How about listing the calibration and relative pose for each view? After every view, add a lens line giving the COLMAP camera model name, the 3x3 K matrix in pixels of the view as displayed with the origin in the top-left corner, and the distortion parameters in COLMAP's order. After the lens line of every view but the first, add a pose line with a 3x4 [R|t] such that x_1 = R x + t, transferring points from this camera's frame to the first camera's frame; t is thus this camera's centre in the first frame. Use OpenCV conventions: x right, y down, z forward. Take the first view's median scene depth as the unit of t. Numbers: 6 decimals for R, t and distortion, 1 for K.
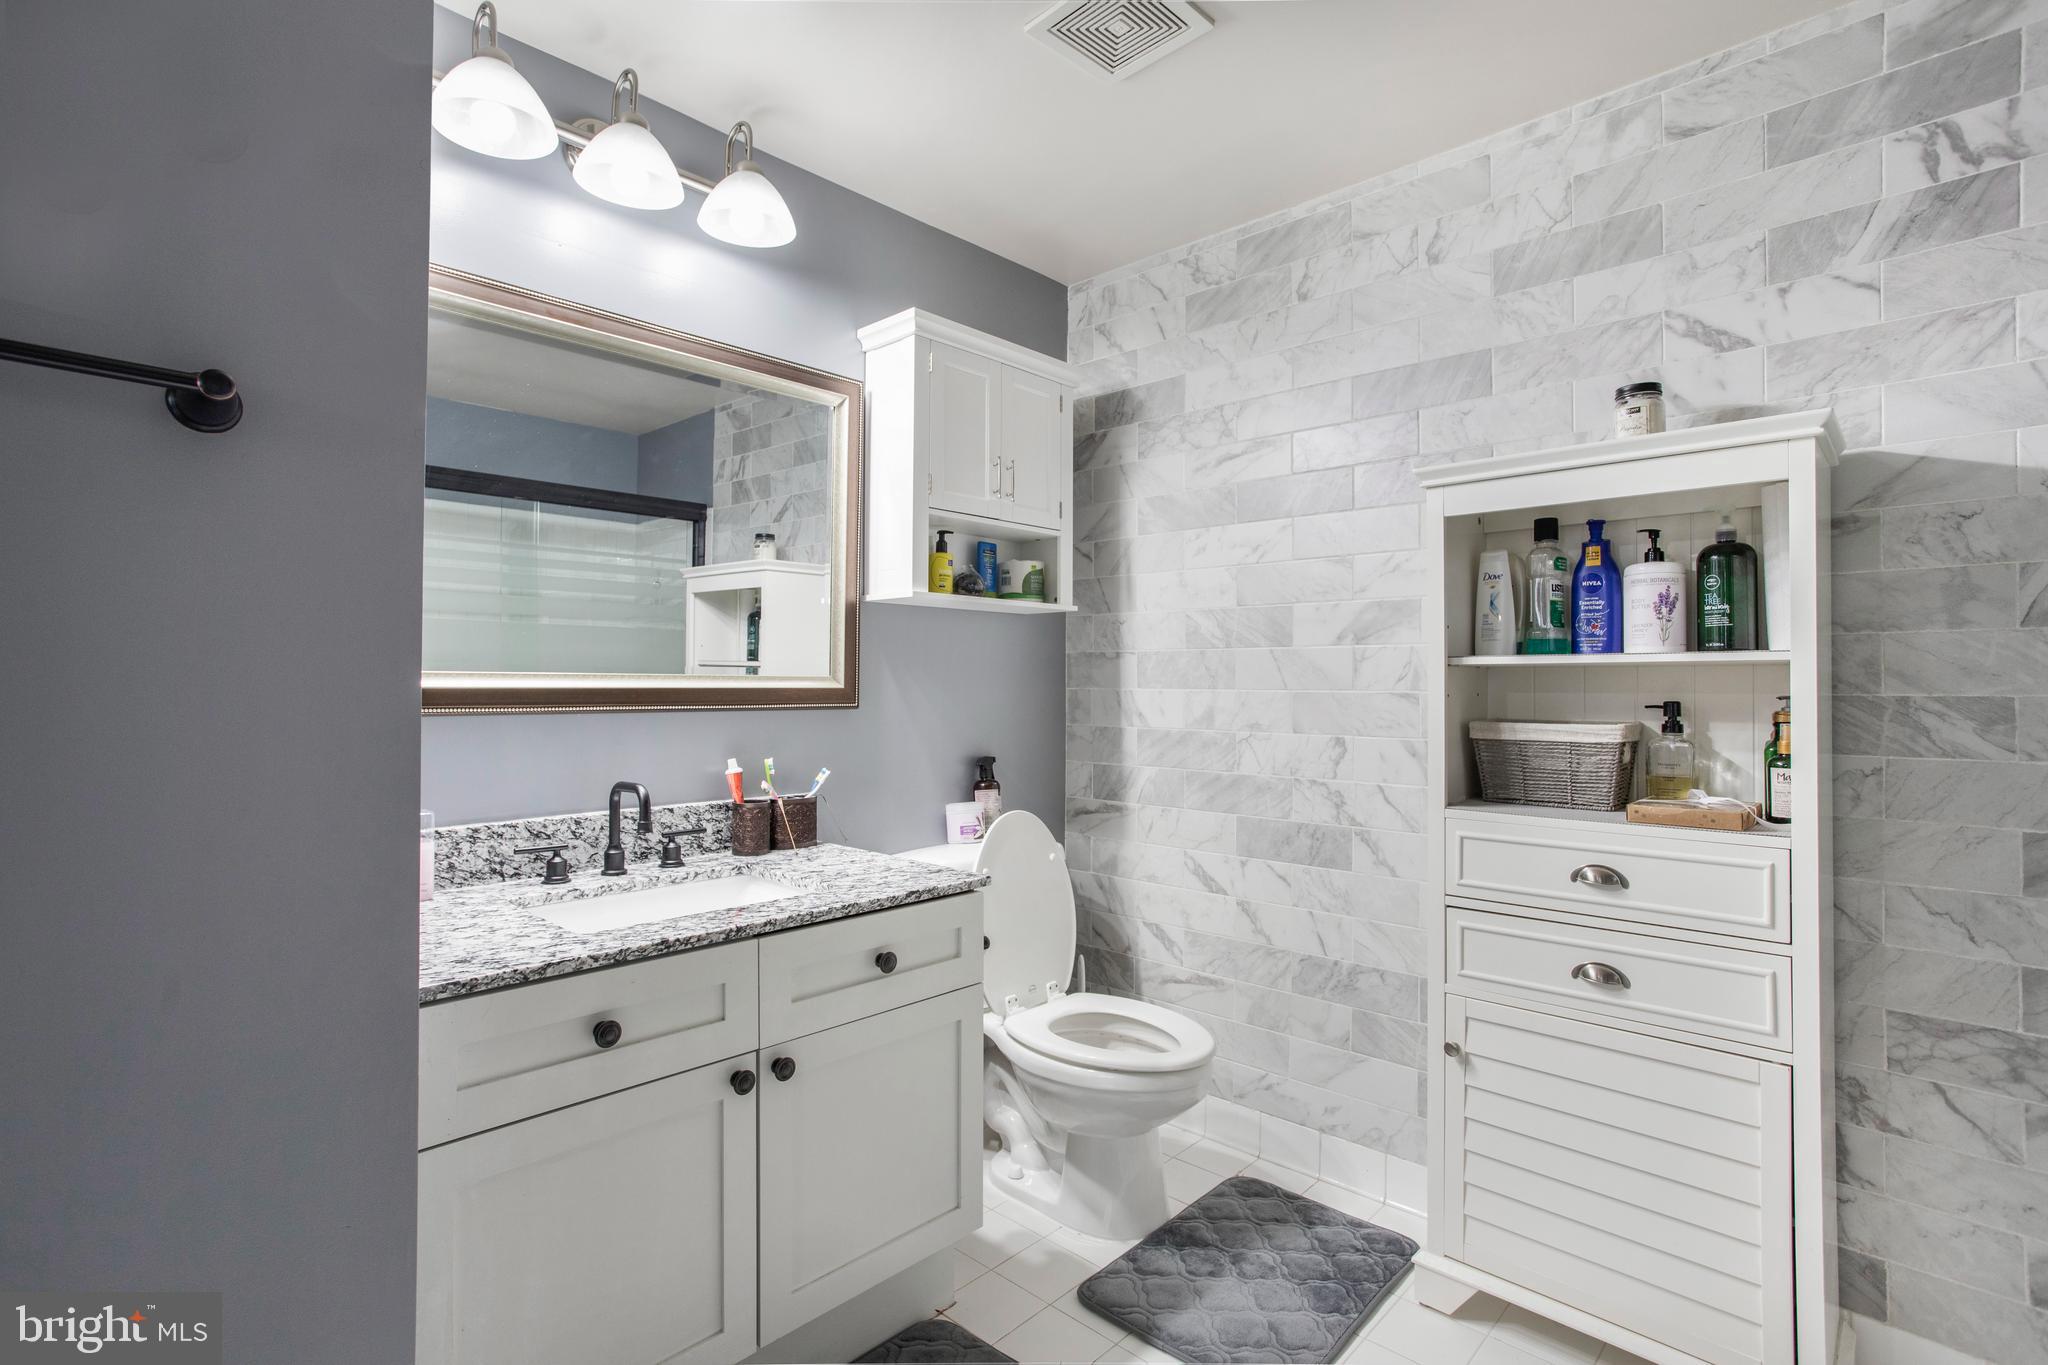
lens RADIAL K [[997.4, 0, 1024.3], [0, 997.4, 659.4], [0, 0, 1]] dist [-0.054833, 0.025949]
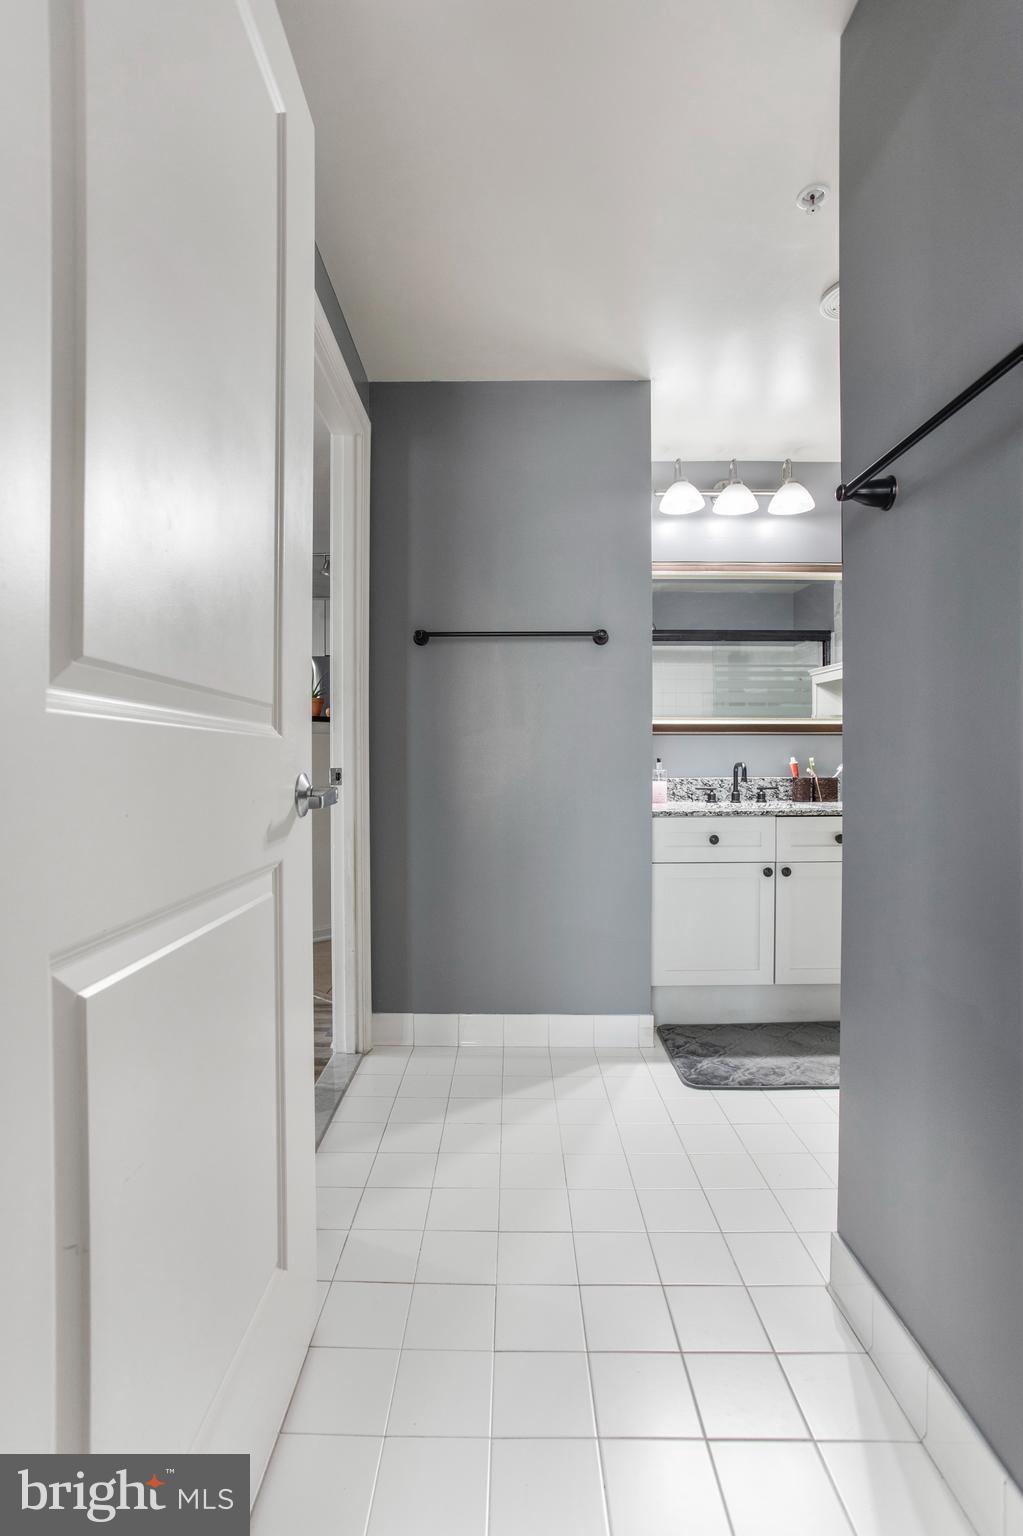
lens RADIAL K [[748.0, 0, 506.2], [0, 748.0, 773.8], [0, 0, 1]] dist [-0.054833, 0.025949]
pose [[0.691866, 0.011614, -0.721932, 0.478595], [0.017857, 0.999290, 0.033189, 0.078704], [0.721805, -0.035854, 0.691167, -0.610703]]
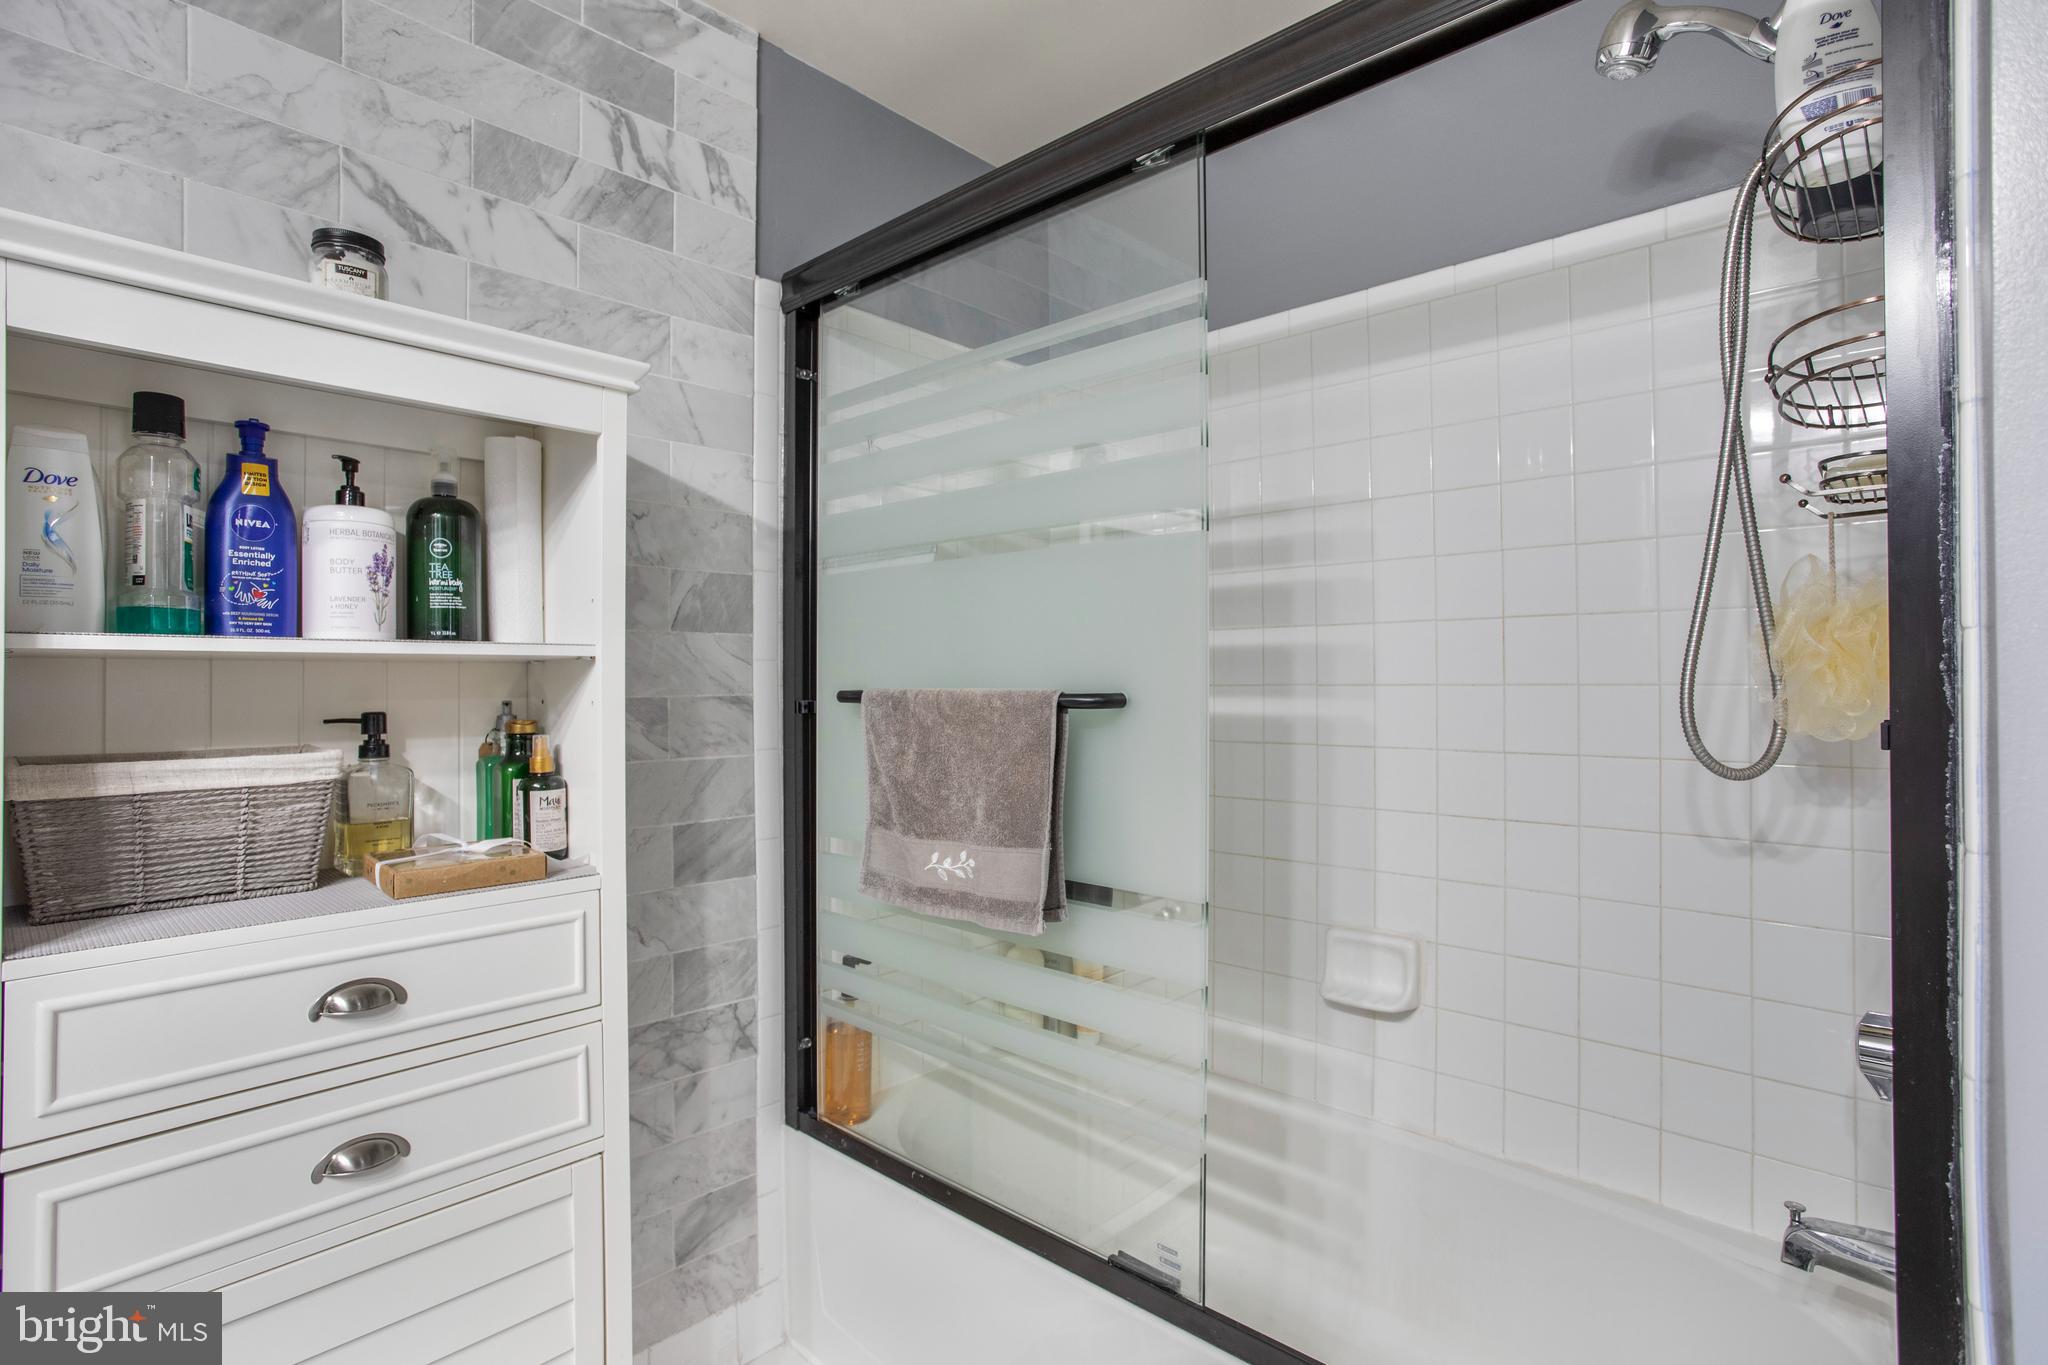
lens RADIAL K [[997.4, 0, 1041.4], [0, 997.4, 672.1], [0, 0, 1]] dist [-0.054833, 0.025949]
pose [[-0.017919, 0.009361, 0.999796, -0.036911], [-0.020144, 0.999750, -0.009722, 0.011361], [-0.999637, -0.020314, -0.017725, 0.517459]]
